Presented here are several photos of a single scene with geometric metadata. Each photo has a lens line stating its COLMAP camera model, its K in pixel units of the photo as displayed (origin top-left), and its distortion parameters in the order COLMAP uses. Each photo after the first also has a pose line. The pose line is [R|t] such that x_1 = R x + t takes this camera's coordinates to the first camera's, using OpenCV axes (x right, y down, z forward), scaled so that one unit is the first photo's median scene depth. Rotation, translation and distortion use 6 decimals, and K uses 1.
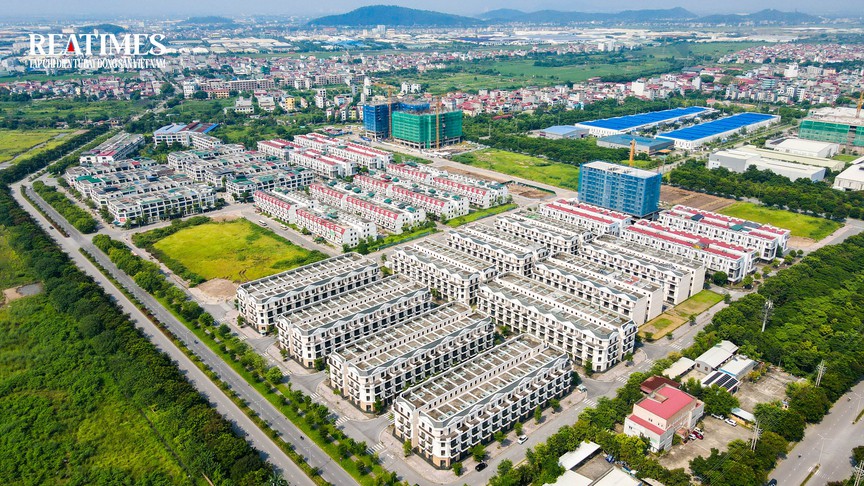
lens RADIAL K [[639.6, 0, 432.0], [0, 639.6, 243.0], [0, 0, 1]] dist [0.008040, 0.003265]
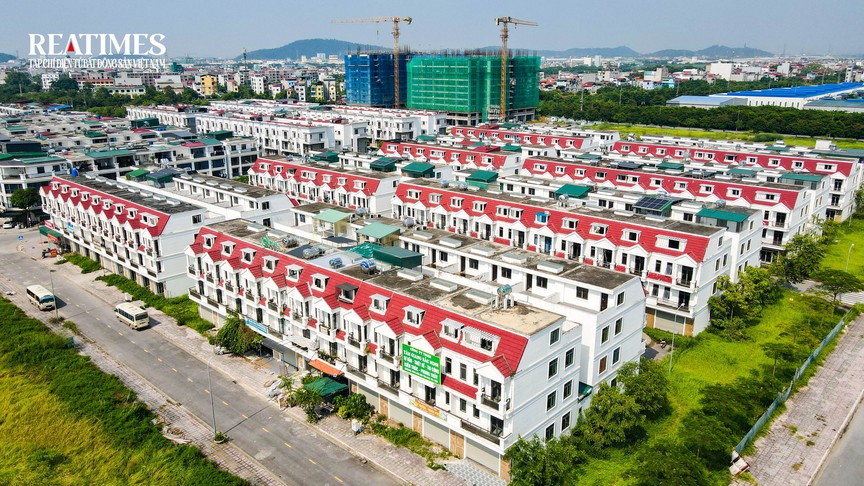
lens RADIAL K [[639.6, 0, 432.0], [0, 639.6, 243.0], [0, 0, 1]] dist [0.008040, 0.003265]
pose [[0.994482, -0.026920, 0.101396, -0.139100], [0.034593, 0.996606, -0.074694, -0.026680], [-0.099041, 0.077790, 0.992038, 0.701644]]
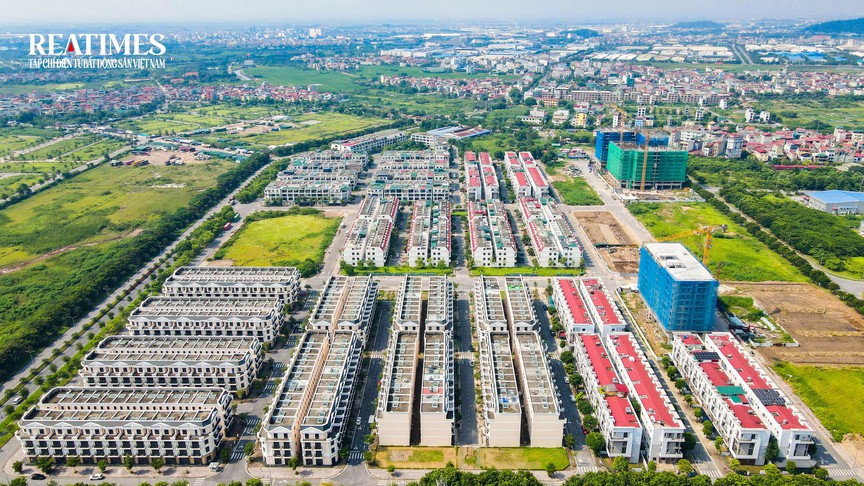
lens RADIAL K [[639.6, 0, 432.0], [0, 639.6, 243.0], [0, 0, 1]] dist [0.008040, 0.003265]
pose [[0.733517, 0.235595, -0.637533, 0.501197], [-0.237429, 0.967728, 0.084441, -0.119400], [0.636852, 0.089430, 0.765782, 0.246219]]
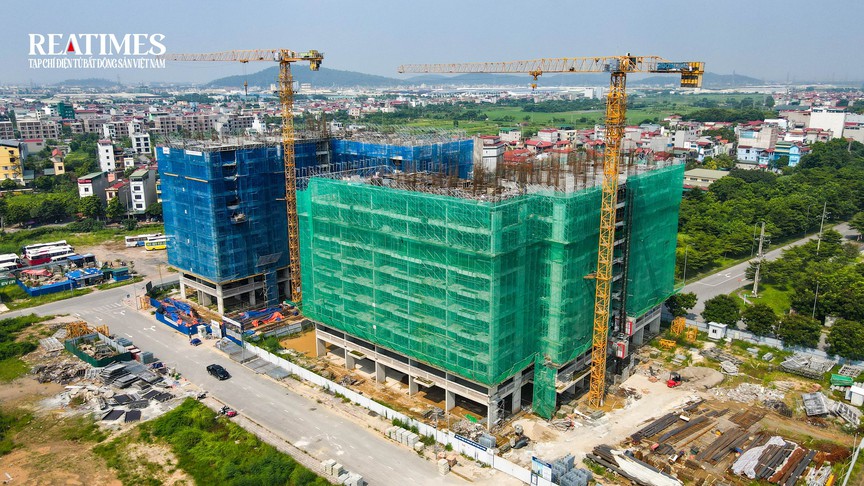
lens RADIAL K [[639.6, 0, 432.0], [0, 639.6, 243.0], [0, 0, 1]] dist [0.008040, 0.003265]
pose [[0.991283, -0.029803, 0.128337, -0.069672], [0.044060, 0.992985, -0.109724, -0.236278], [-0.124166, 0.114422, 0.985642, 1.166786]]
